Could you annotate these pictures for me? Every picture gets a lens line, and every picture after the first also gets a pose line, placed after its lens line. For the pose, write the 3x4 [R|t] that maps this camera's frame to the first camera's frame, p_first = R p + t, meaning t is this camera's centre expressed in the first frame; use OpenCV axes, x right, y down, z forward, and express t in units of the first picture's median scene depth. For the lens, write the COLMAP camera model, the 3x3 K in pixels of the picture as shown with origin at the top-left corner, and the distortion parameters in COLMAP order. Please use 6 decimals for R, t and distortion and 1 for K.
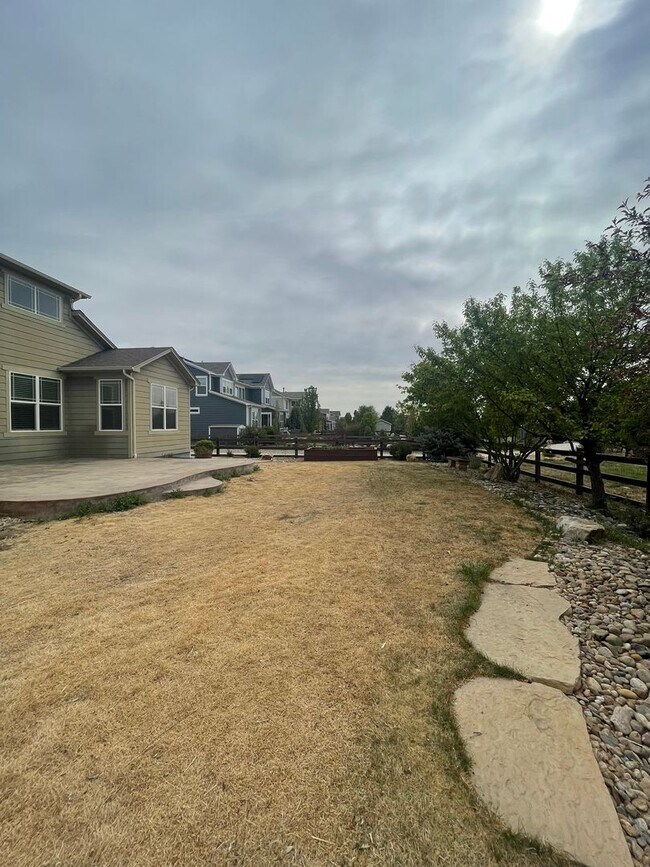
lens RADIAL K [[349.9, 0, 327.5], [0, 349.9, 433.6], [0, 0, 1]] dist [-0.001479, -0.000704]
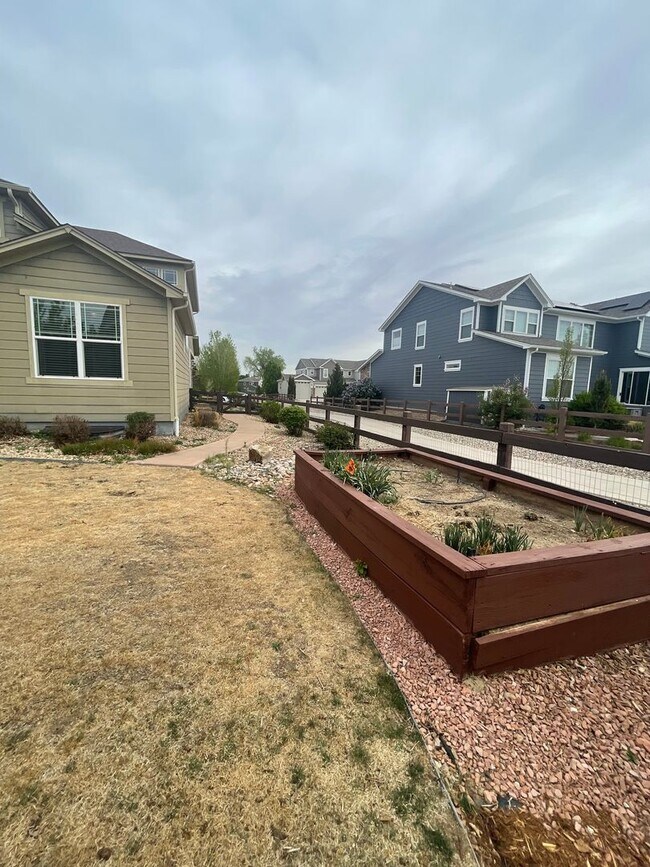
lens RADIAL K [[349.9, 0, 327.5], [0, 349.9, 433.6], [0, 0, 1]] dist [-0.001479, -0.000704]
pose [[0.430649, 0.121890, -0.894250, 0.263705], [-0.046448, 0.992518, 0.112916, -0.000932], [0.901323, -0.007091, 0.433089, 1.111329]]
